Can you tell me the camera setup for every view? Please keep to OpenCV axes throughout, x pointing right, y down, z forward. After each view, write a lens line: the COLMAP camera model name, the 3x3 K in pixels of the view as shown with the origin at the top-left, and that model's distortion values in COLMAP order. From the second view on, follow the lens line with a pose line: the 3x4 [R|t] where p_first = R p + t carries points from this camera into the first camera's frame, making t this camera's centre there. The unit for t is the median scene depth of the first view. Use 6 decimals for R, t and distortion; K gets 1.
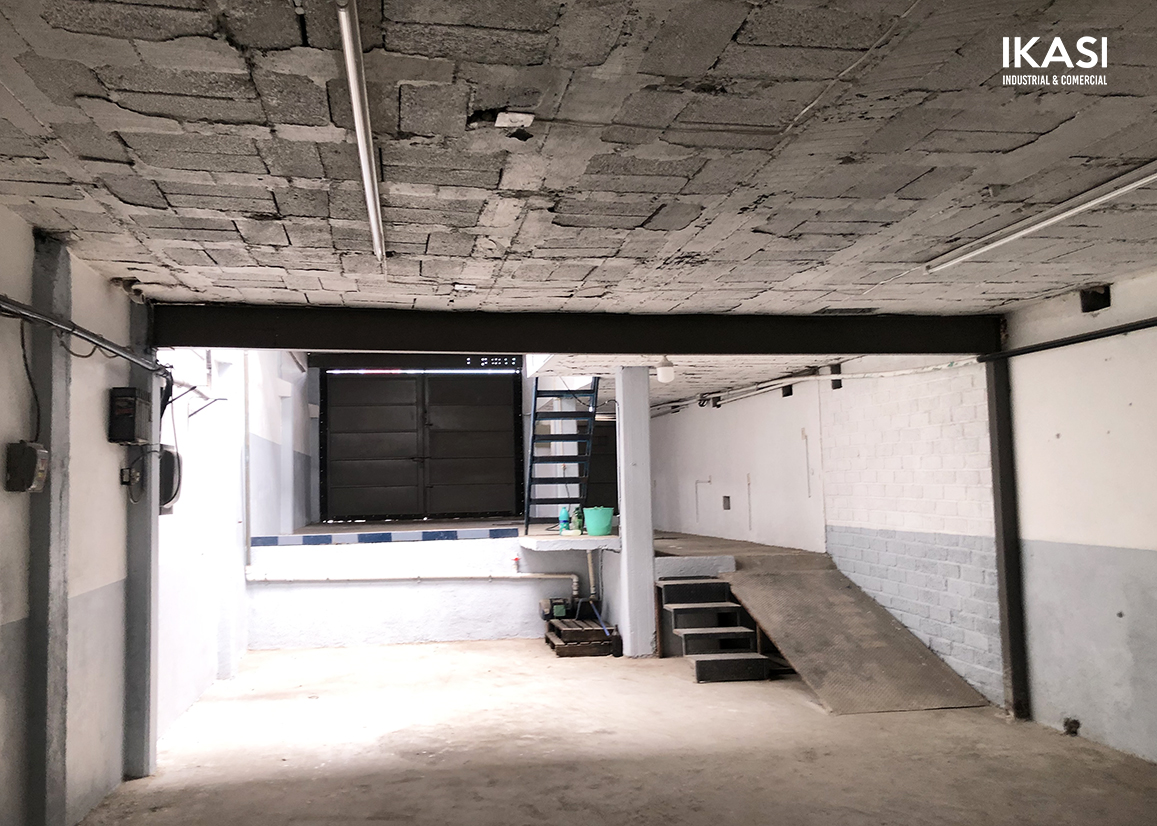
lens RADIAL K [[1025.3, 0, 584.9], [0, 1025.3, 417.8], [0, 0, 1]] dist [0.028901, -0.031500]
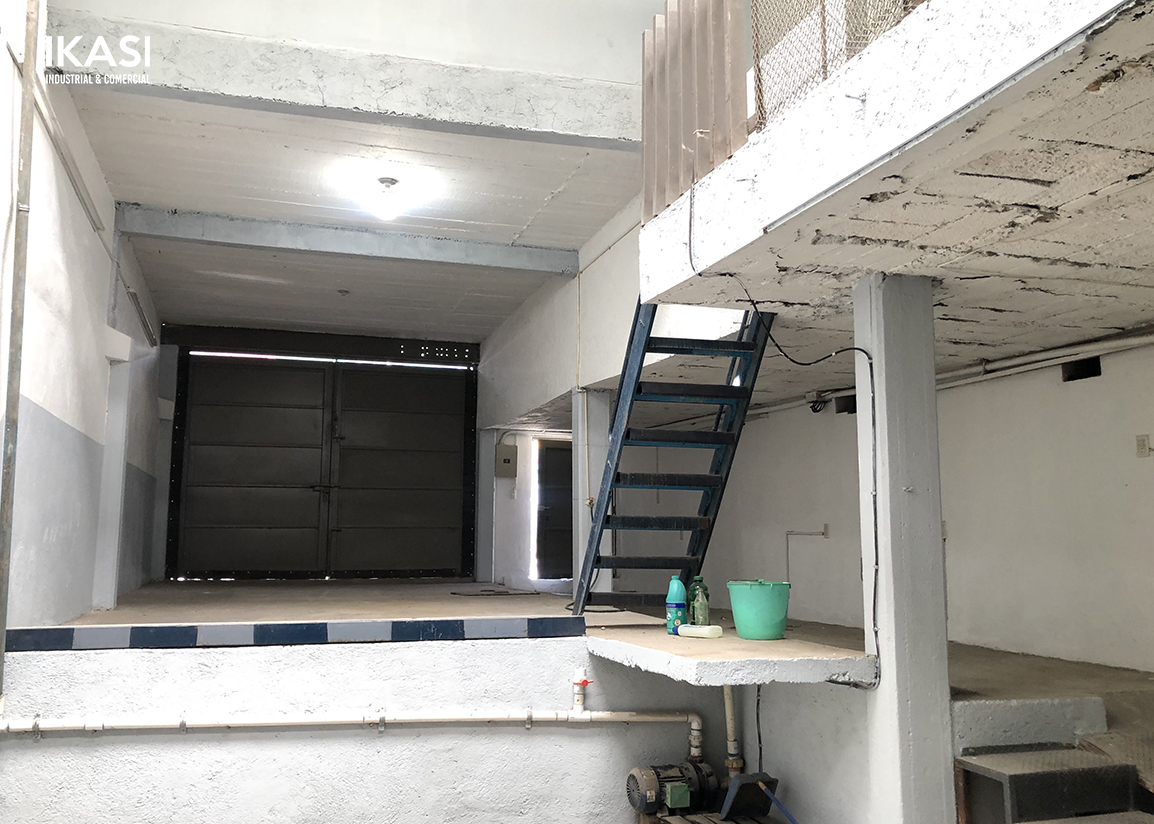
lens RADIAL K [[1022.7, 0, 567.4], [0, 1022.7, 401.5], [0, 0, 1]] dist [0.028901, -0.031500]
pose [[0.992149, 0.043911, 0.117096, -0.135242], [-0.036150, 0.997057, -0.067601, 0.037257], [-0.119720, 0.062837, 0.990817, 0.500648]]
